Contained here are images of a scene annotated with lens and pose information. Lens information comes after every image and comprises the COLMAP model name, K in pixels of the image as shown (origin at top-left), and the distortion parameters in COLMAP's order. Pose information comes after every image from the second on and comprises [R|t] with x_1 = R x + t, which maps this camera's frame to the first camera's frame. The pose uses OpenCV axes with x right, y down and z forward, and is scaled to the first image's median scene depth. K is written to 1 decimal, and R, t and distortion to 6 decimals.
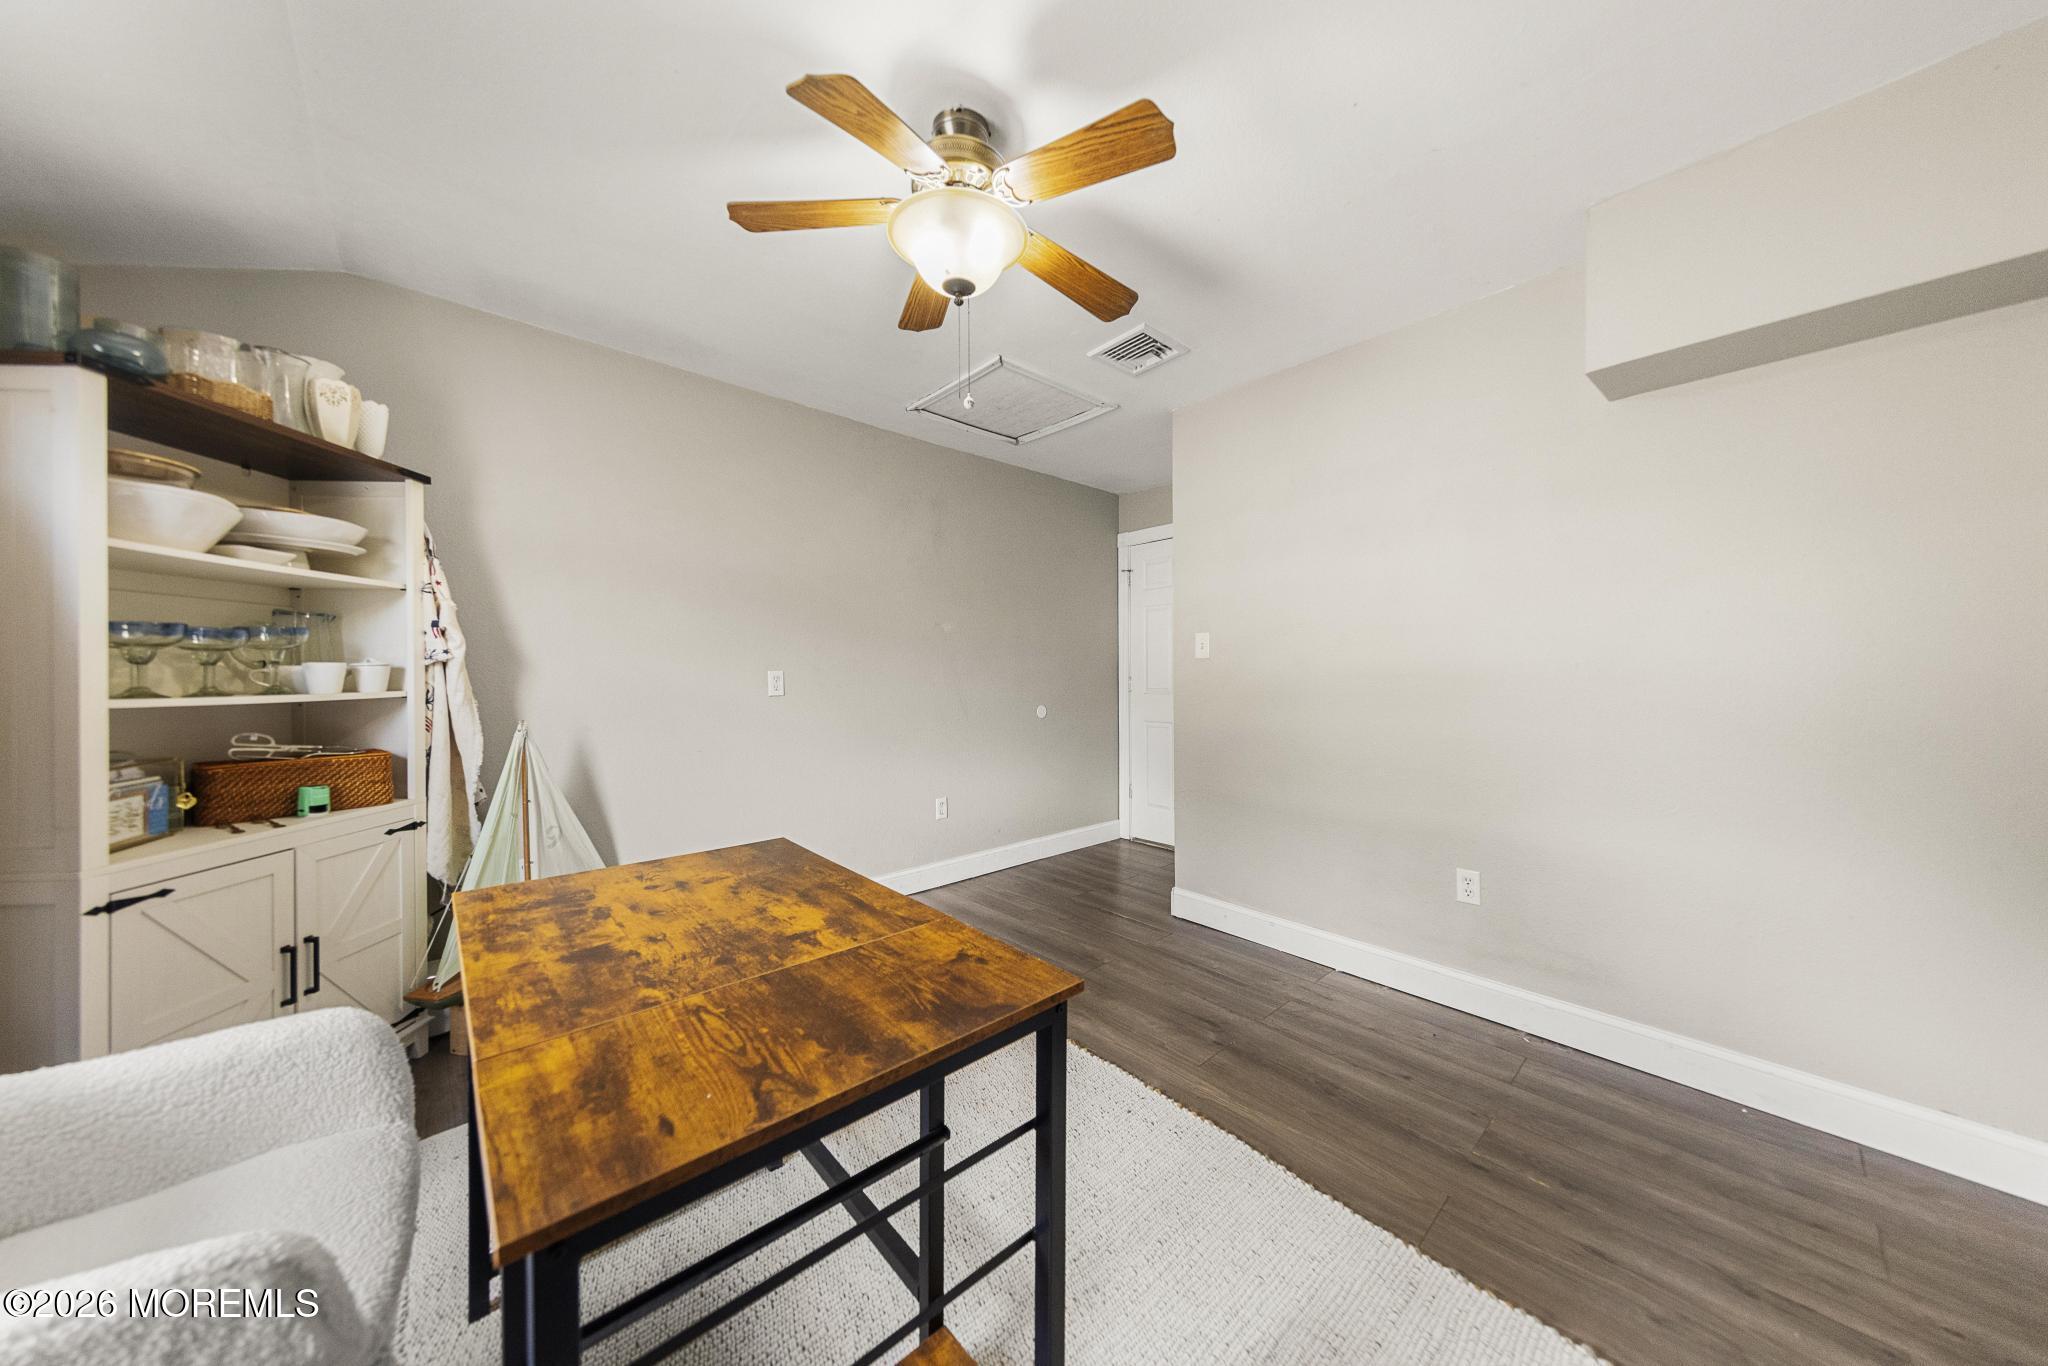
lens RADIAL K [[672.0, 0, 1024.3], [0, 672.0, 683.2], [0, 0, 1]] dist [0.000088, 0.000007]
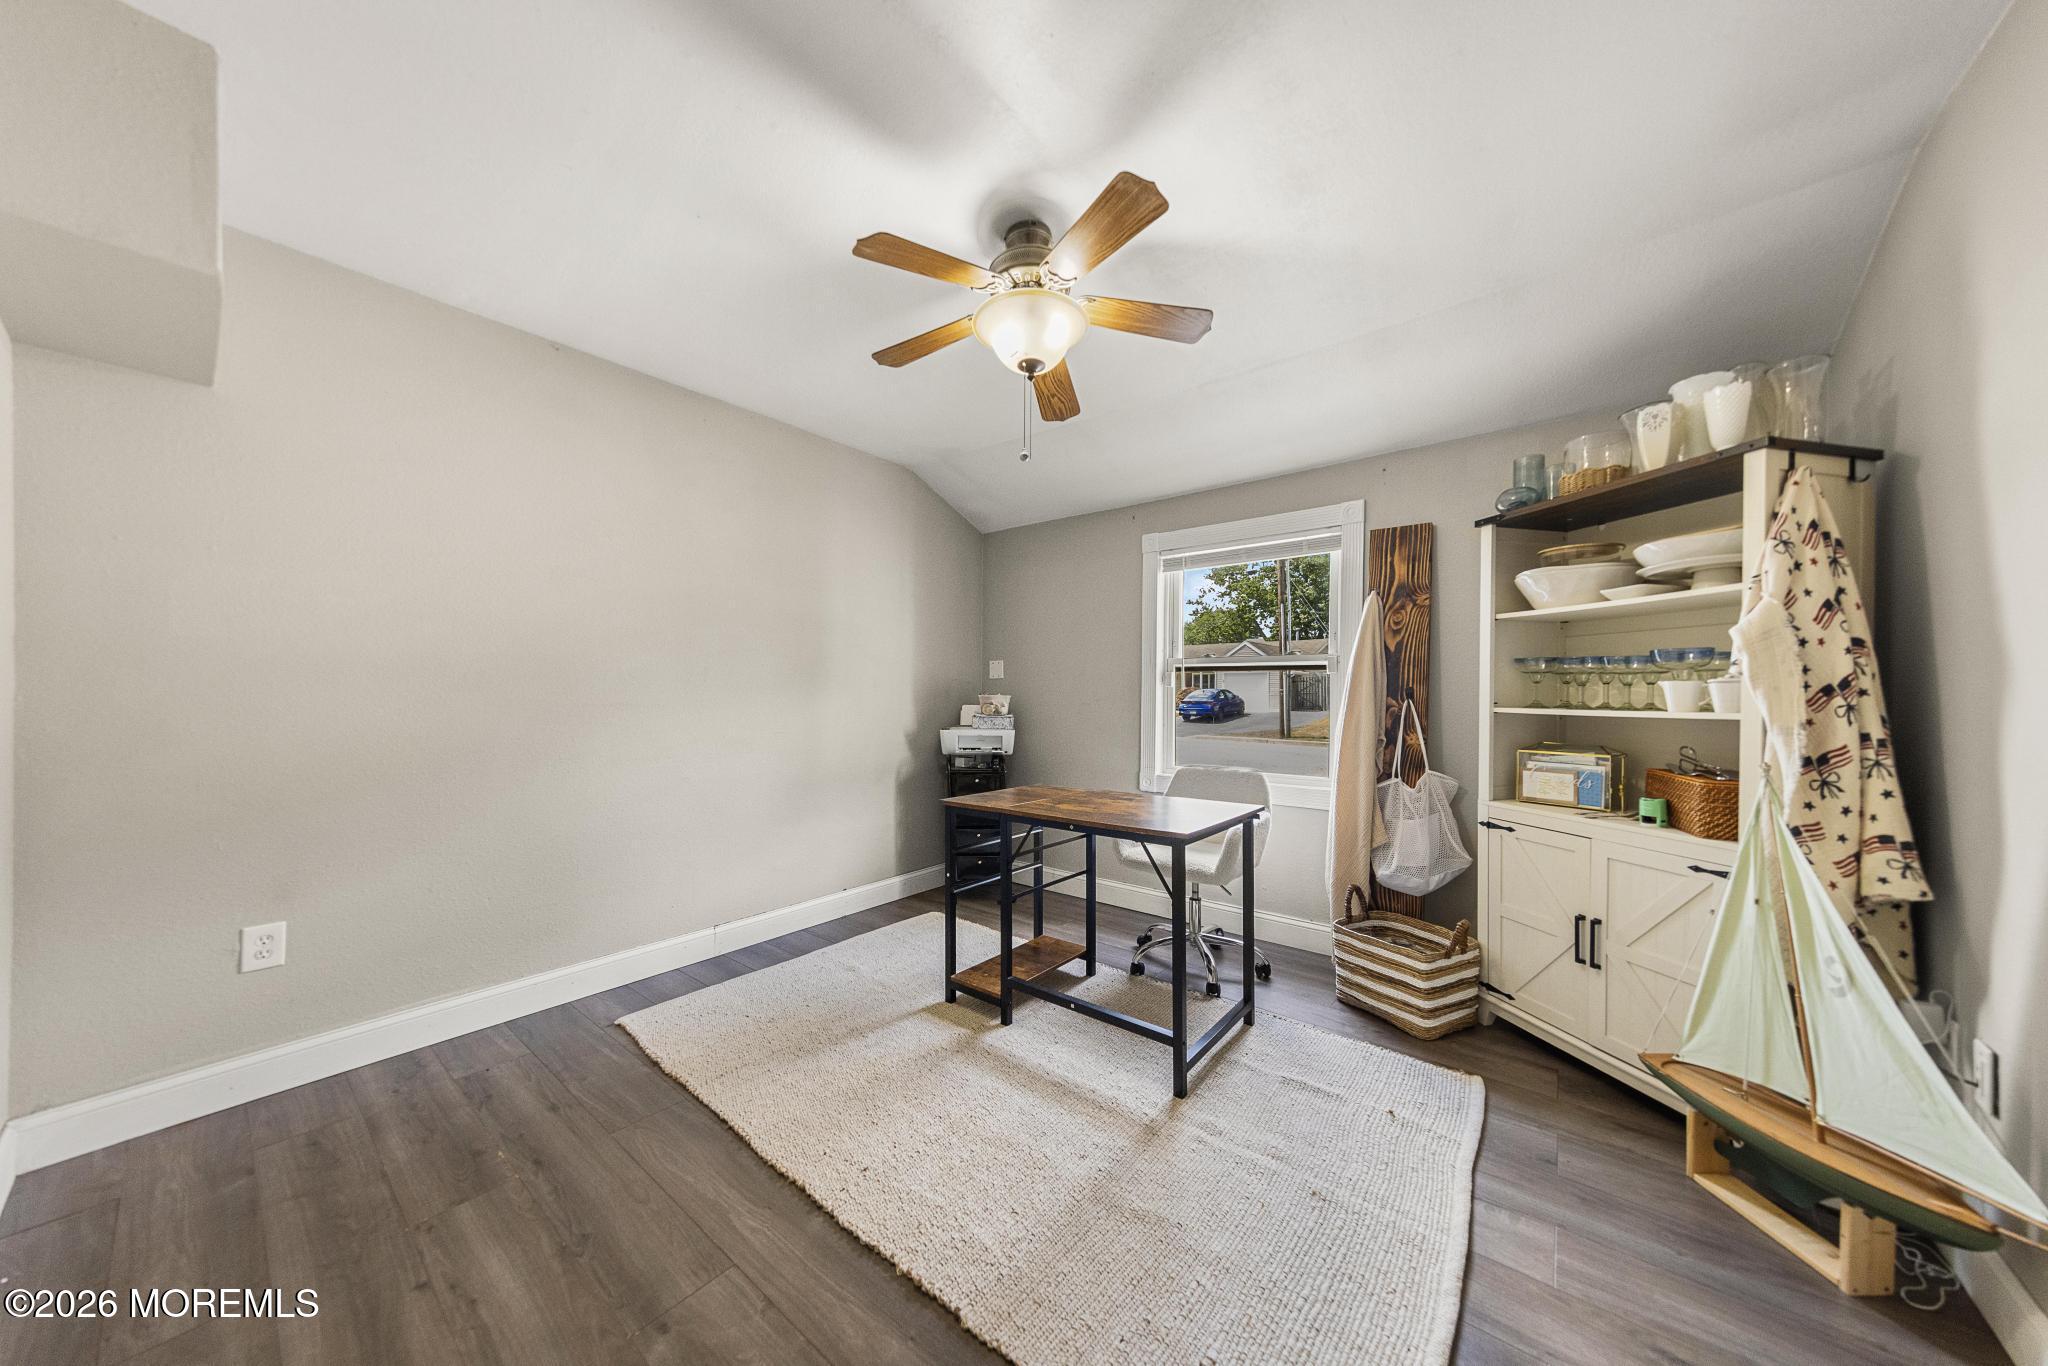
lens RADIAL K [[672.0, 0, 1025.7], [0, 672.0, 691.3], [0, 0, 1]] dist [0.000088, 0.000007]
pose [[-0.989283, -0.007527, -0.145814, 0.083803], [-0.007775, 0.999969, 0.001133, -0.009911], [0.145801, 0.002255, -0.989311, 1.910297]]
